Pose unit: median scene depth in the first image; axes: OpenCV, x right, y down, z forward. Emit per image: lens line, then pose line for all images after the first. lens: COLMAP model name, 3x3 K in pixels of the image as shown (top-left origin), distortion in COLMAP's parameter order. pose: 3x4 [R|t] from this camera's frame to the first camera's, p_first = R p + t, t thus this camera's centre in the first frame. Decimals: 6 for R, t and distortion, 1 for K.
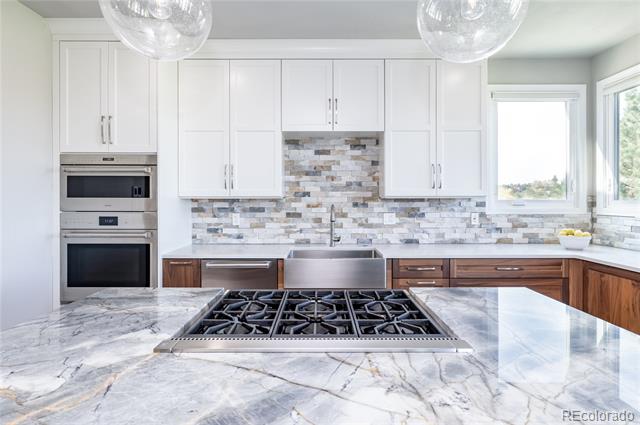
lens RADIAL K [[340.9, 0, 321.1], [0, 340.9, 202.7], [0, 0, 1]] dist [-0.005278, 0.000605]
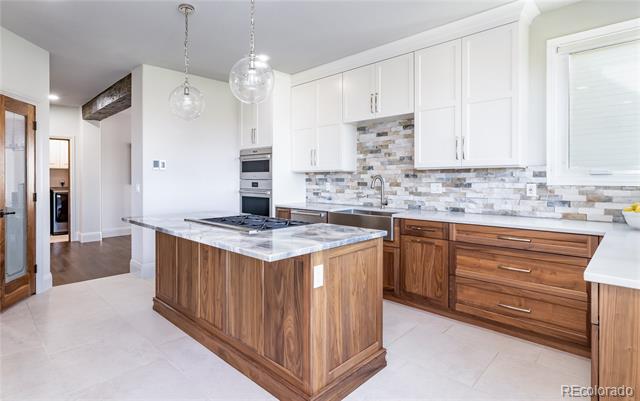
lens RADIAL K [[329.5, 0, 280.6], [0, 329.5, 183.5], [0, 0, 1]] dist [-0.013980, 0.001123]
pose [[0.674478, 0.008446, -0.738247, 0.649149], [-0.006657, 0.999963, 0.005358, 0.029725], [0.738265, 0.001301, 0.674509, -0.095217]]
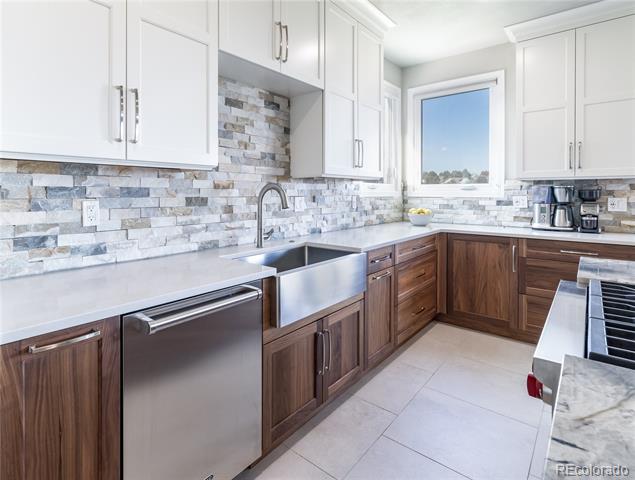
lens RADIAL K [[348.8, 0, 277.9], [0, 348.8, 194.5], [0, 0, 1]] dist [-0.001694, 0.000648]
pose [[0.671808, -0.002234, 0.740722, -0.427728], [0.005535, 0.999983, -0.002003, 0.026335], [-0.740704, 0.005446, 0.671809, 0.497558]]
